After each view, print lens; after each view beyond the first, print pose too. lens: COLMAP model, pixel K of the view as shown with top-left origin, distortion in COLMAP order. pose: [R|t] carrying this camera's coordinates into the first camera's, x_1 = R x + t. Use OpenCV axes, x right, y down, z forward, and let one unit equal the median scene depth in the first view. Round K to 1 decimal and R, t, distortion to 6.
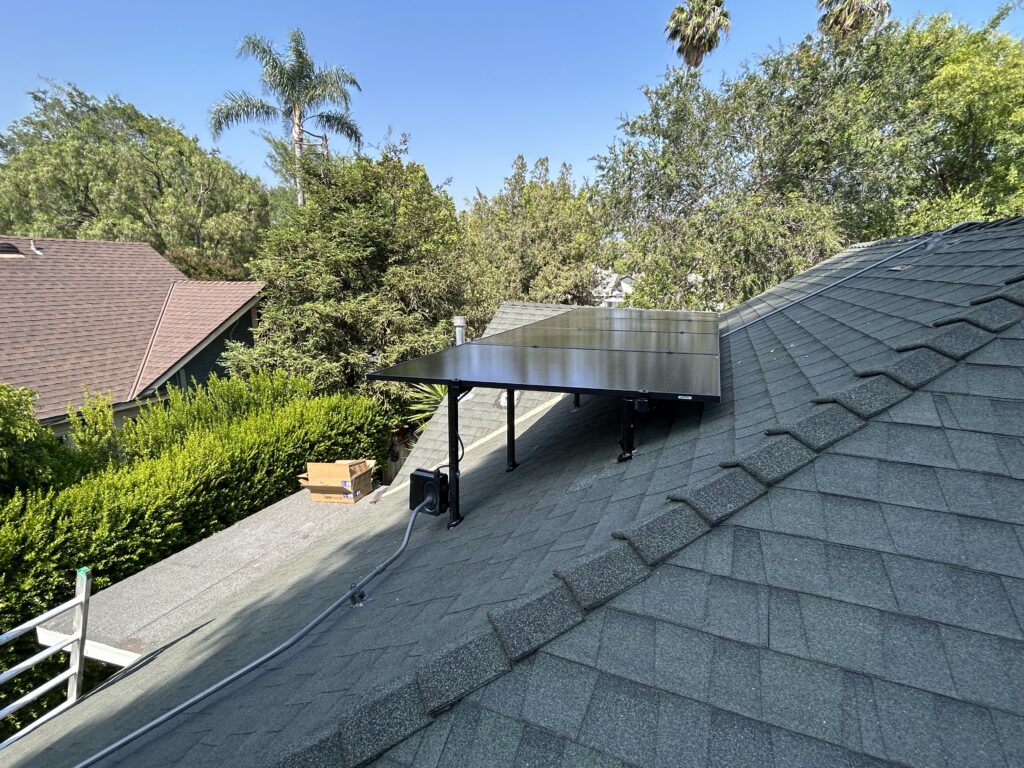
lens RADIAL K [[504.0, 0, 507.1], [0, 504.0, 384.7], [0, 0, 1]] dist [-0.004749, 0.001767]
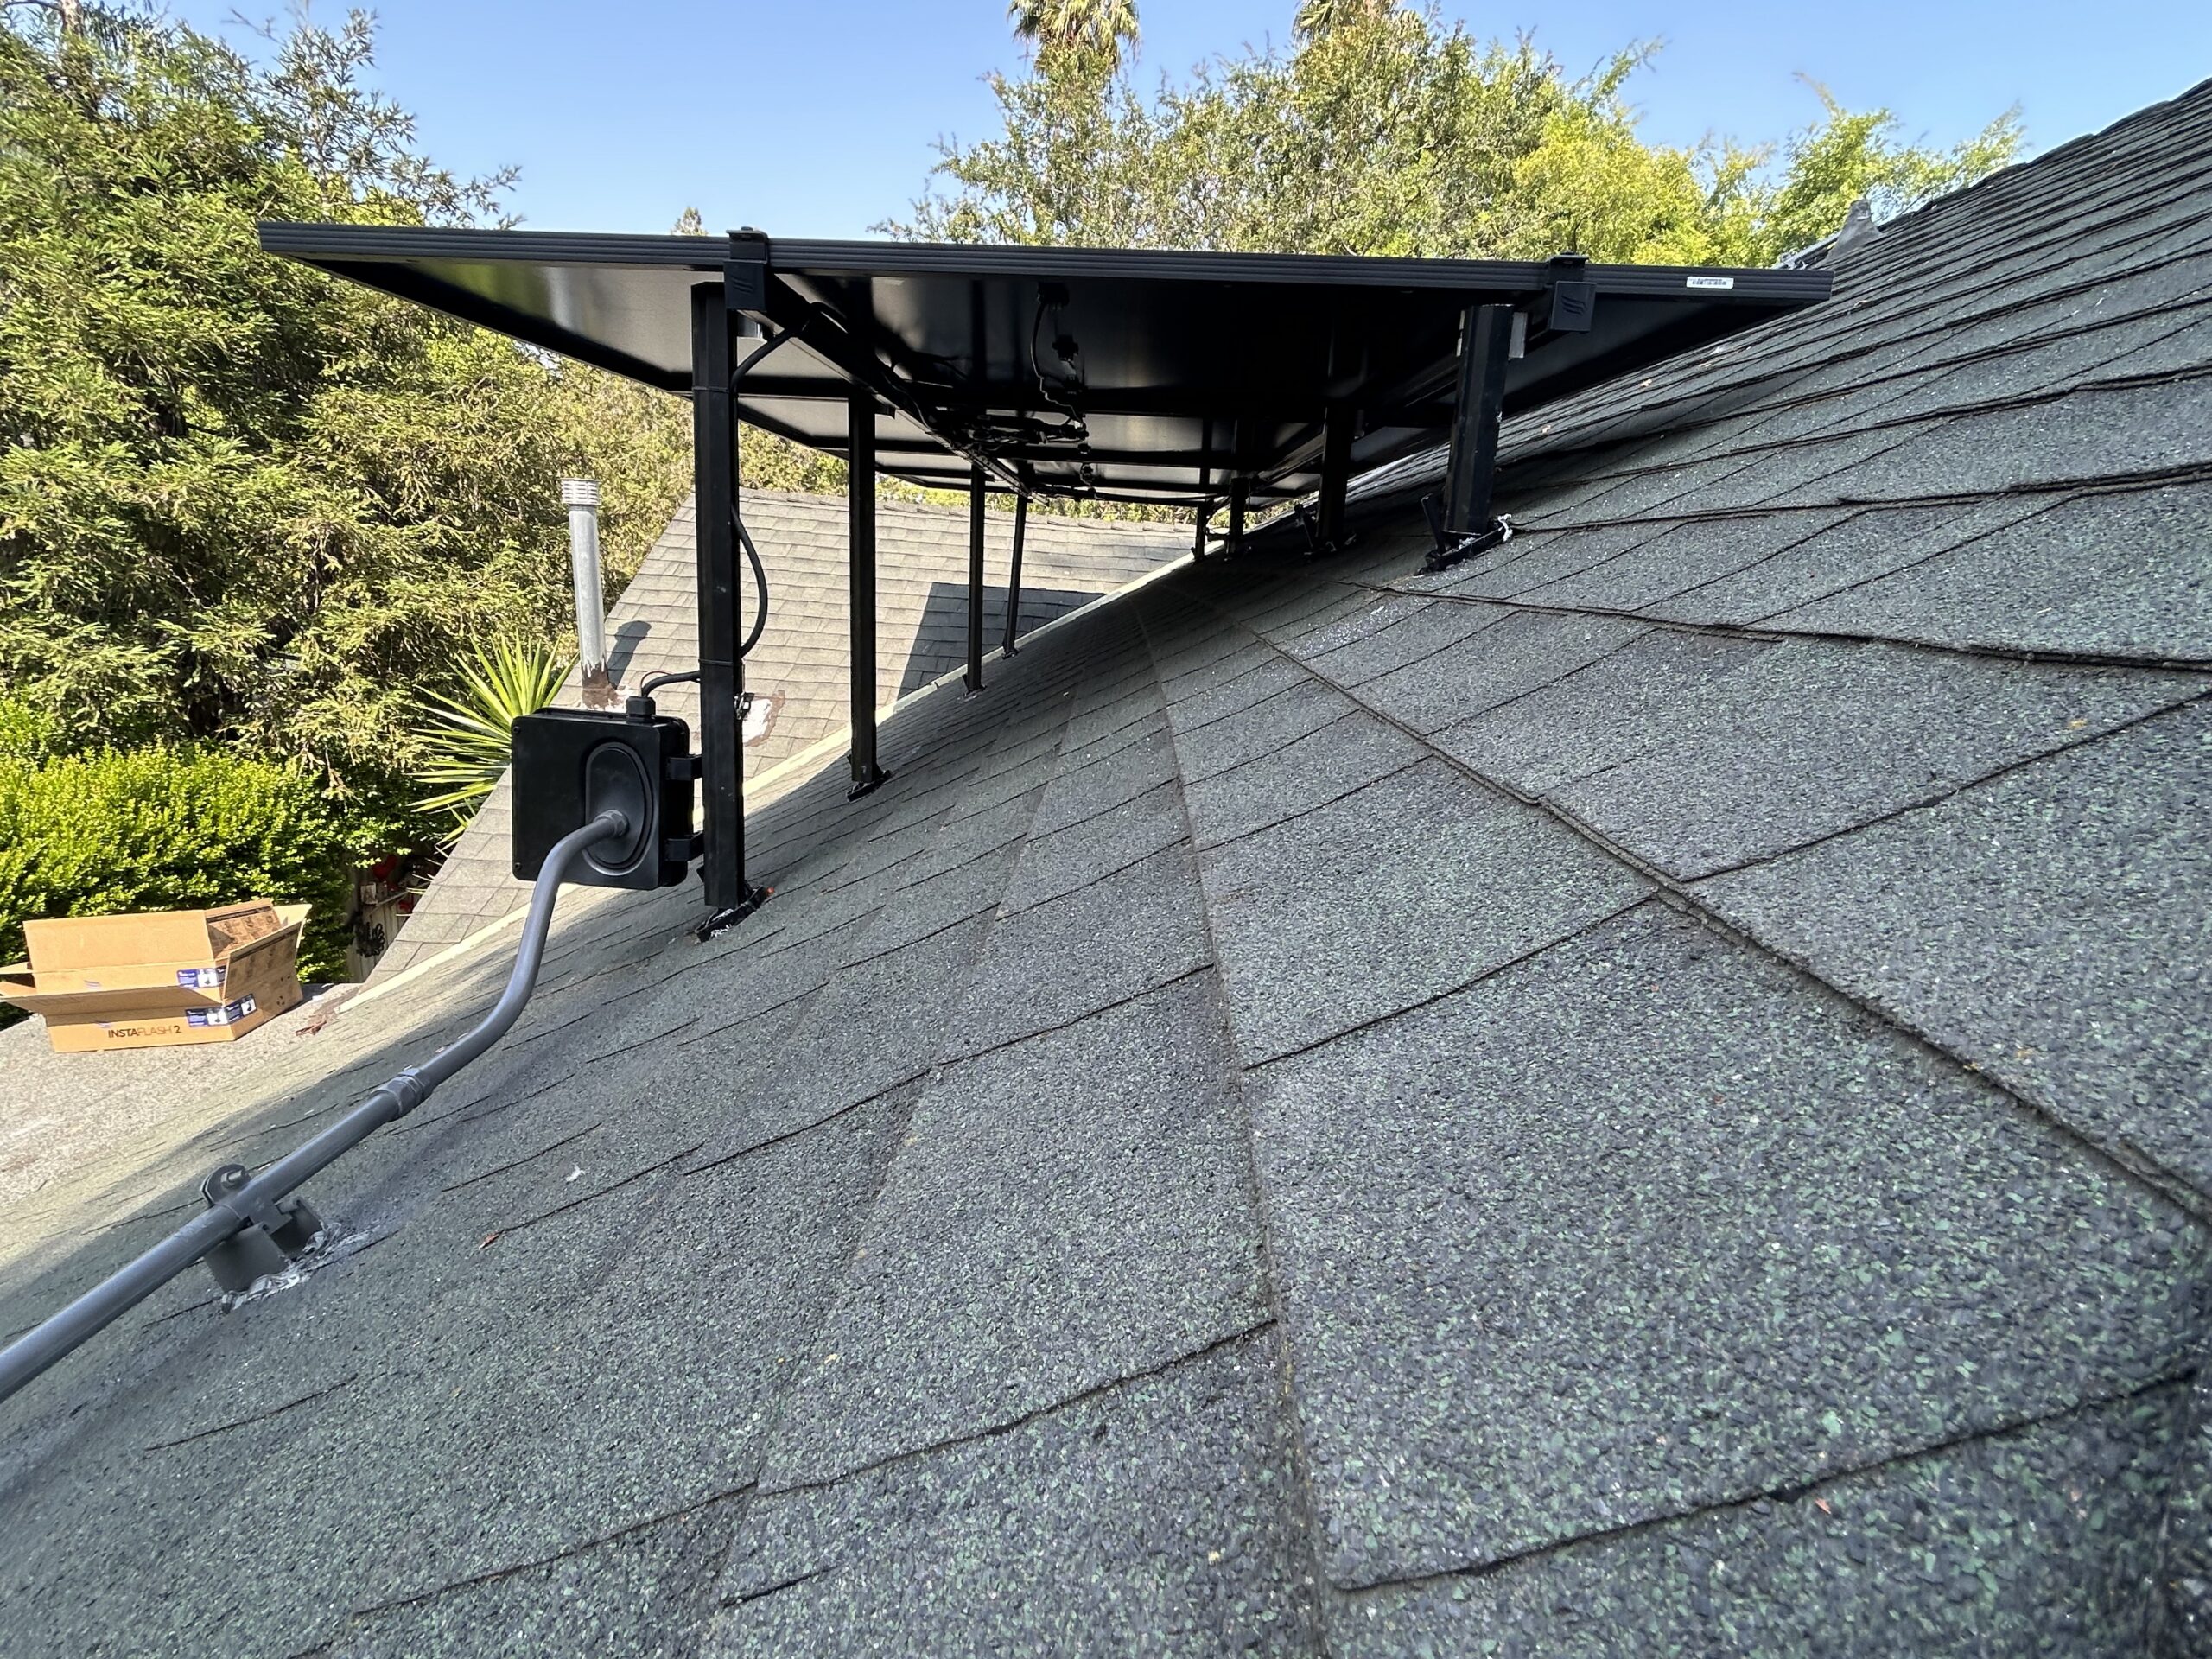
lens RADIAL K [[1088.7, 0, 1111.9], [0, 1088.7, 821.6], [0, 0, 1]] dist [-0.004749, 0.001767]
pose [[0.923850, -0.035781, 0.381077, -0.034785], [0.025245, 0.999149, 0.032615, 0.057168], [-0.381920, -0.020511, 0.923968, 0.115608]]
